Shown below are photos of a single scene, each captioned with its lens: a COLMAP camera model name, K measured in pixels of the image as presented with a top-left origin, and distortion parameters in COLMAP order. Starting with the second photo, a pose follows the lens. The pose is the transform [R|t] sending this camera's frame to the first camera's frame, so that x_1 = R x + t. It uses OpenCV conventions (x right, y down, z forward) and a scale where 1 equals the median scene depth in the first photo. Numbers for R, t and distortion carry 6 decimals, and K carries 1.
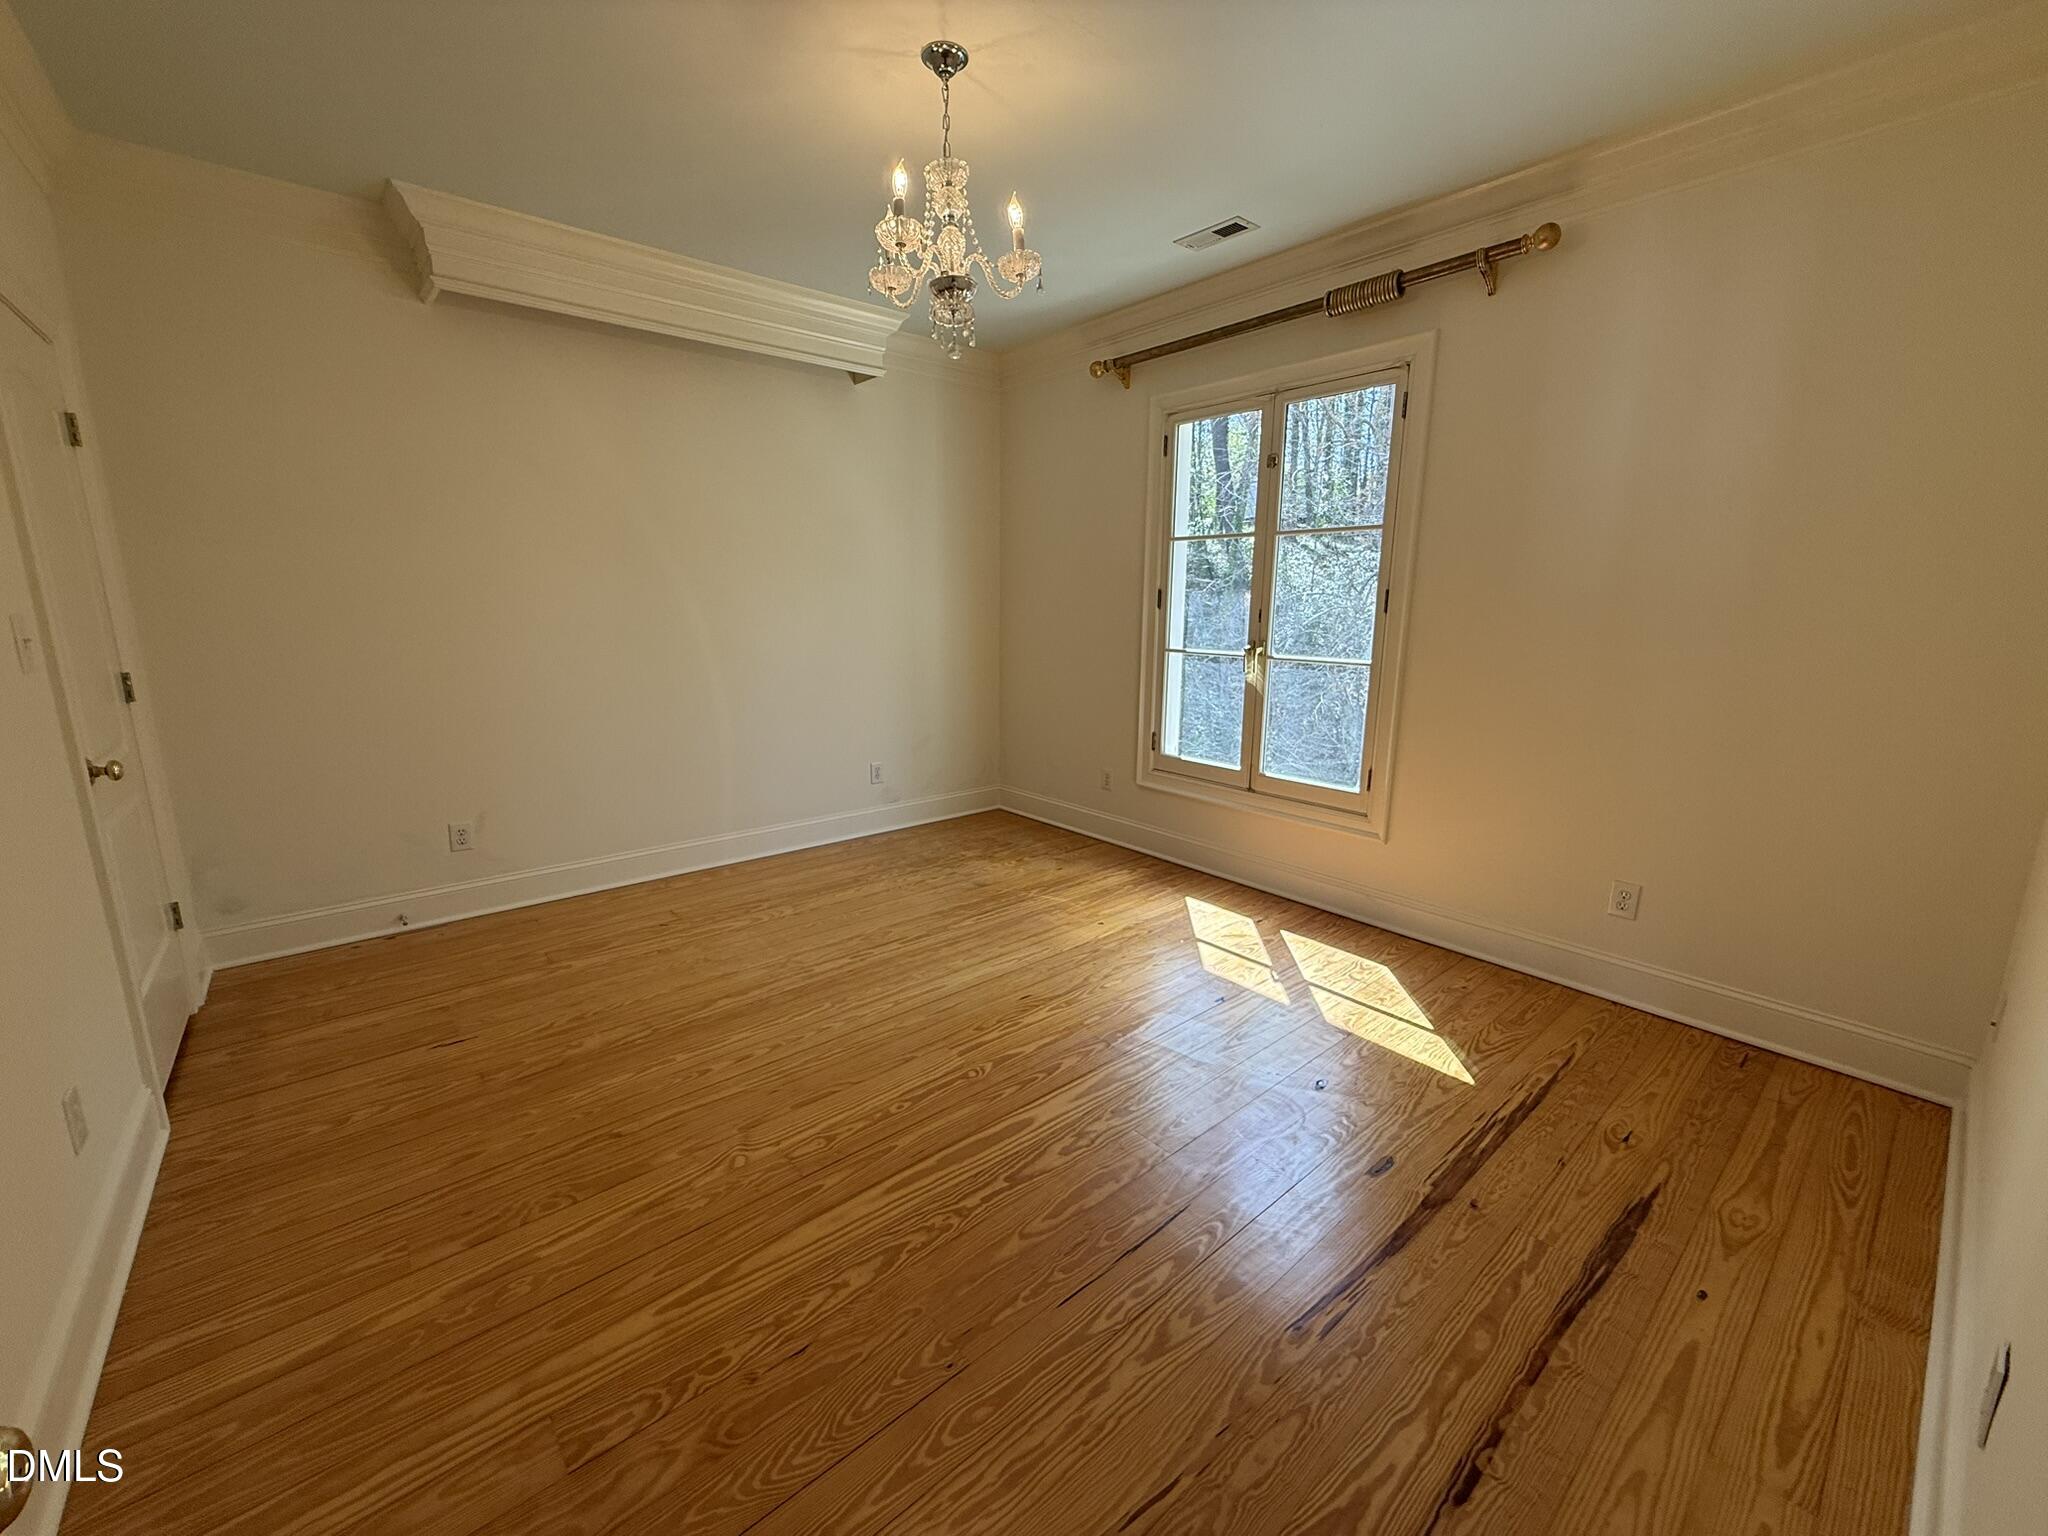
lens RADIAL K [[817.7, 0, 1017.0], [0, 817.7, 768.4], [0, 0, 1]] dist [-0.000108, 0.000400]
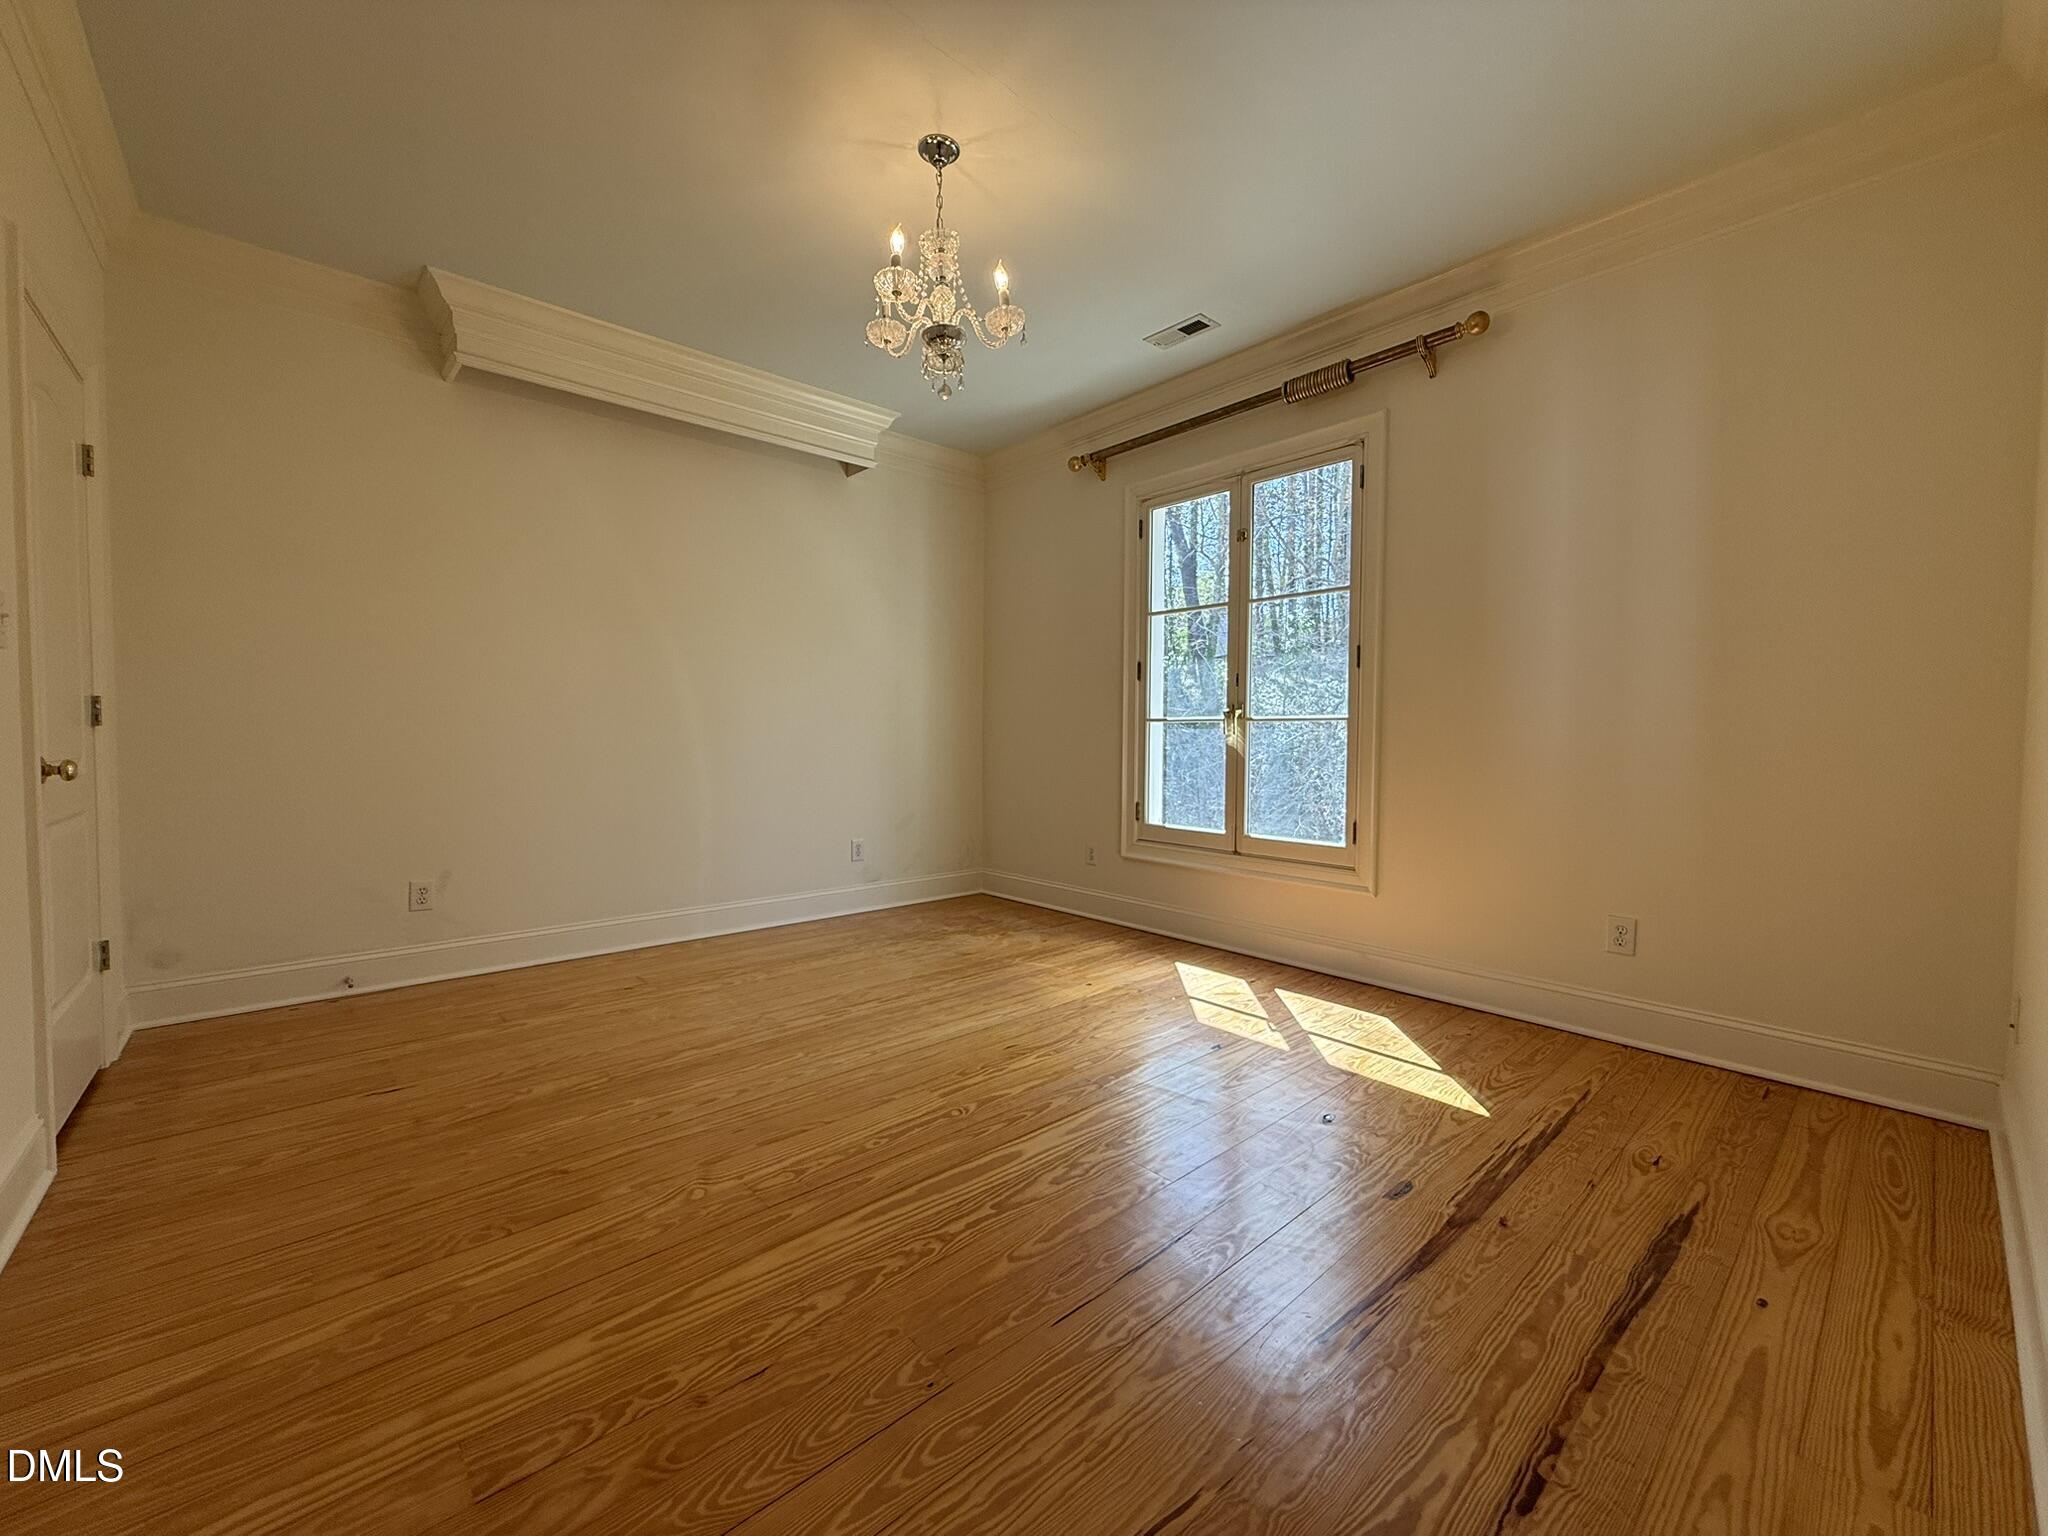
lens RADIAL K [[817.7, 0, 1017.0], [0, 817.7, 768.4], [0, 0, 1]] dist [-0.000108, 0.000400]
pose [[0.999712, -0.000572, 0.023980, -0.007690], [0.004529, 0.986229, -0.165323, 0.164109], [-0.023556, 0.165384, 0.985948, 0.021684]]
